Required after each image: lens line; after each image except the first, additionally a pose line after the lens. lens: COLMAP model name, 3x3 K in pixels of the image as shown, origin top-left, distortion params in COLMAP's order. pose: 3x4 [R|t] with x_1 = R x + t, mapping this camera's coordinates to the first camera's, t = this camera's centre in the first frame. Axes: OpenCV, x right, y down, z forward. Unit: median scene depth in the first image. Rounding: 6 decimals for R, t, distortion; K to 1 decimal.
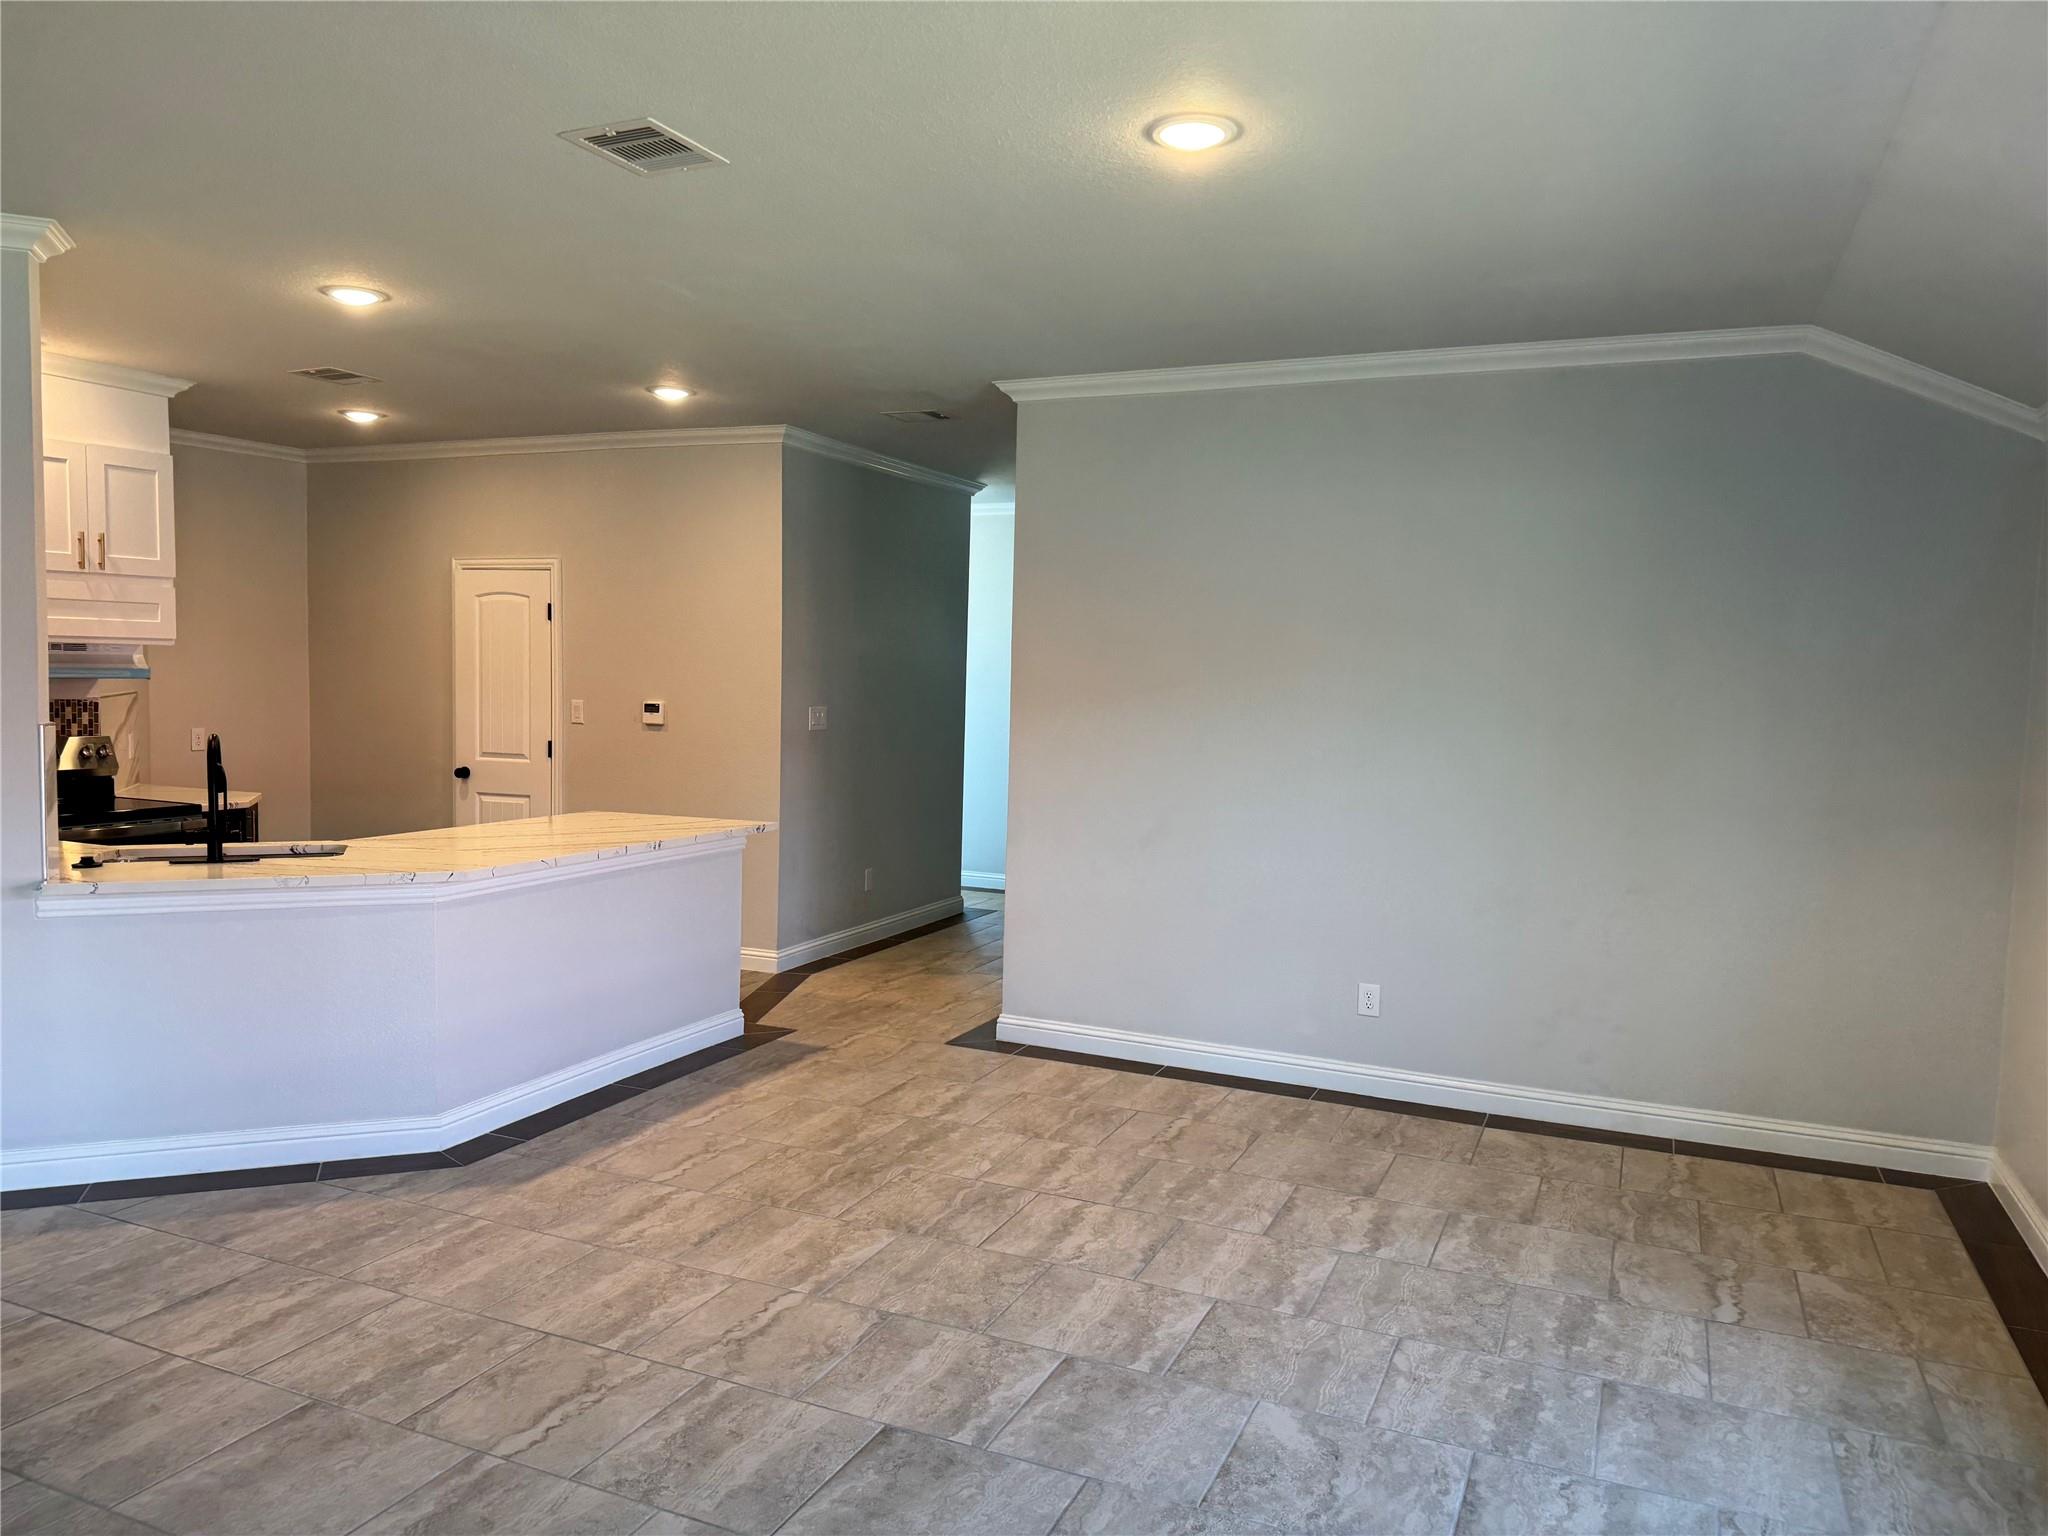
lens RADIAL K [[1419.3, 0, 1024.0], [0, 1419.3, 768.0], [0, 0, 1]] dist [0.054241, -0.053108]
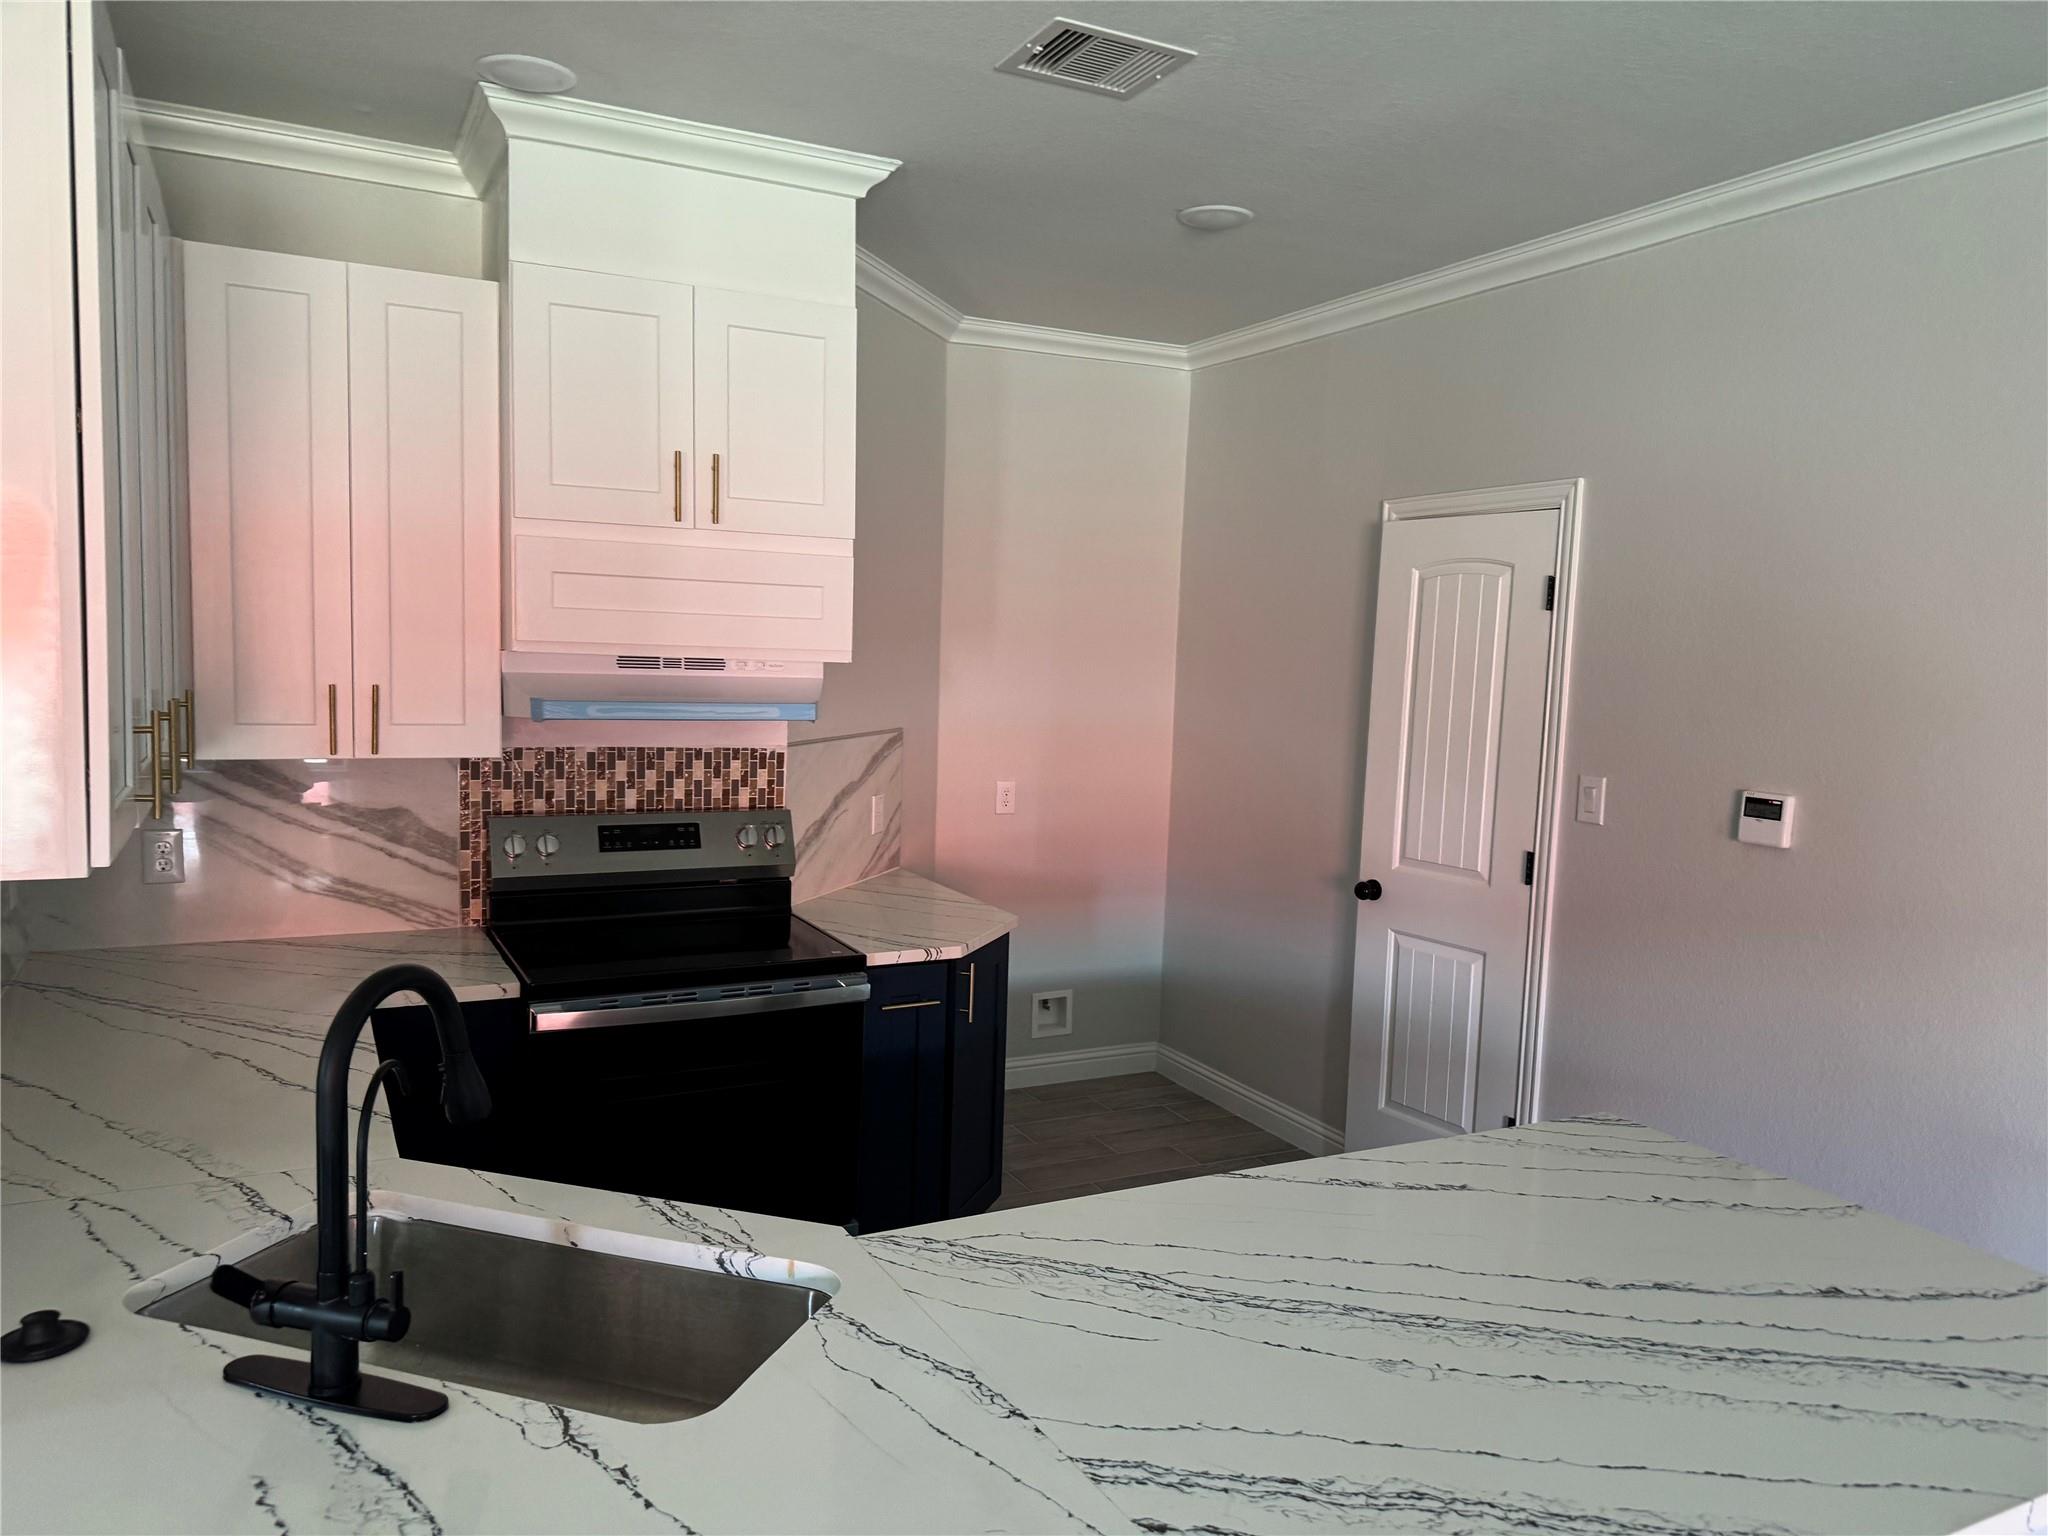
lens RADIAL K [[1419.3, 0, 1024.0], [0, 1419.3, 768.0], [0, 0, 1]] dist [0.054241, -0.053108]
pose [[0.778050, 0.061540, -0.625181, -0.199641], [-0.064031, 0.997776, 0.018529, -0.059689], [0.624930, 0.025614, 0.780260, 0.624971]]
